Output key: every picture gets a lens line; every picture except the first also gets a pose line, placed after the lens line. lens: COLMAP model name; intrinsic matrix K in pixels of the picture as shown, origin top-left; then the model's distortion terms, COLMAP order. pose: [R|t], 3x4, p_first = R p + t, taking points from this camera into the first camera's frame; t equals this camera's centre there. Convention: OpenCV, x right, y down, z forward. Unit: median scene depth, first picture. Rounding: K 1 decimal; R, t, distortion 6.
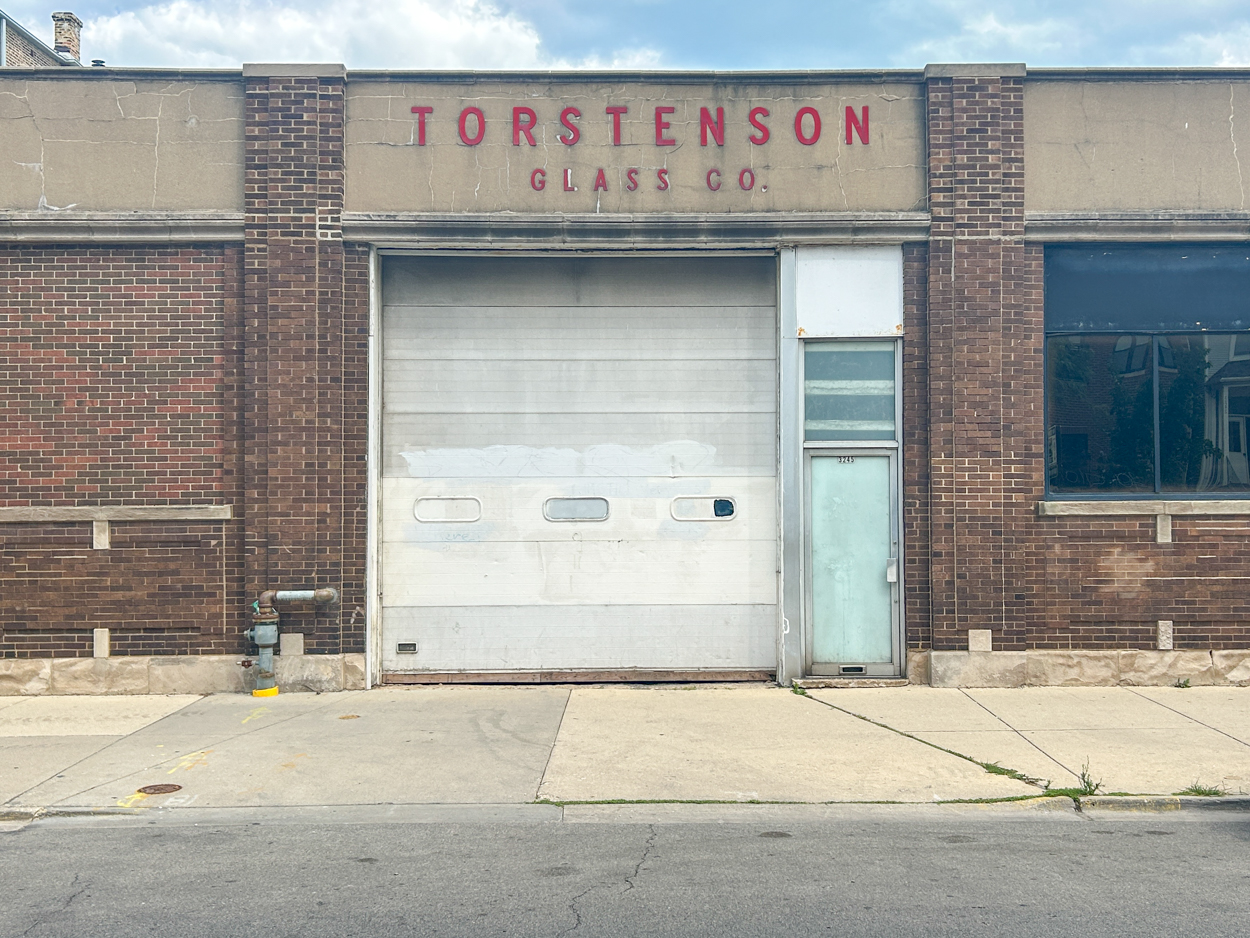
lens RADIAL K [[1446.6, 0, 629.8], [0, 1446.6, 478.4], [0, 0, 1]] dist [0.075183, 0.000000]
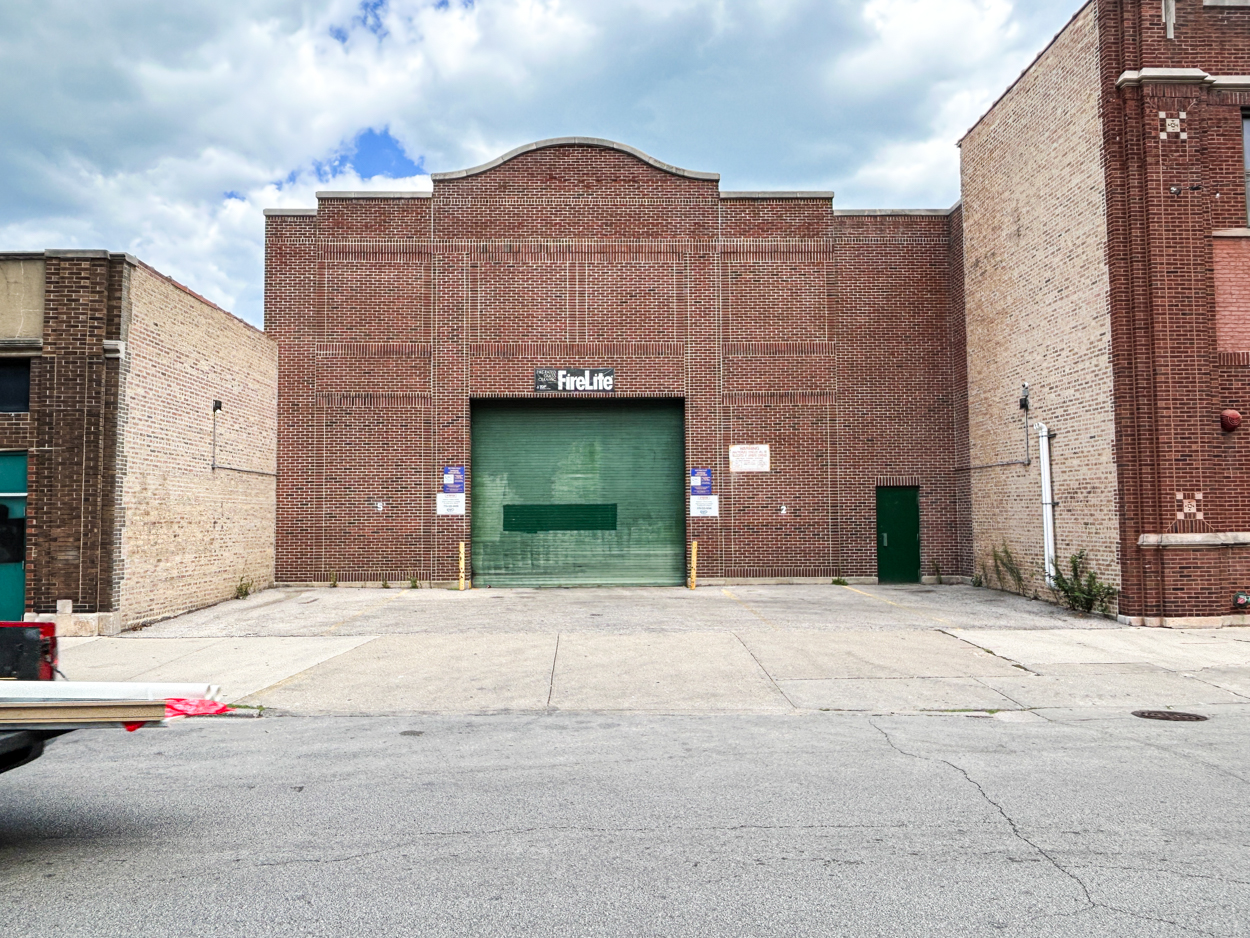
lens RADIAL K [[887.9, 0, 626.1], [0, 887.9, 468.3], [0, 0, 1]] dist [0.020069, -0.020282]
pose [[0.999813, -0.005242, 0.018605, 1.724772], [0.005835, 0.999471, -0.031988, -0.009233], [-0.018427, 0.032090, 0.999315, 0.022817]]
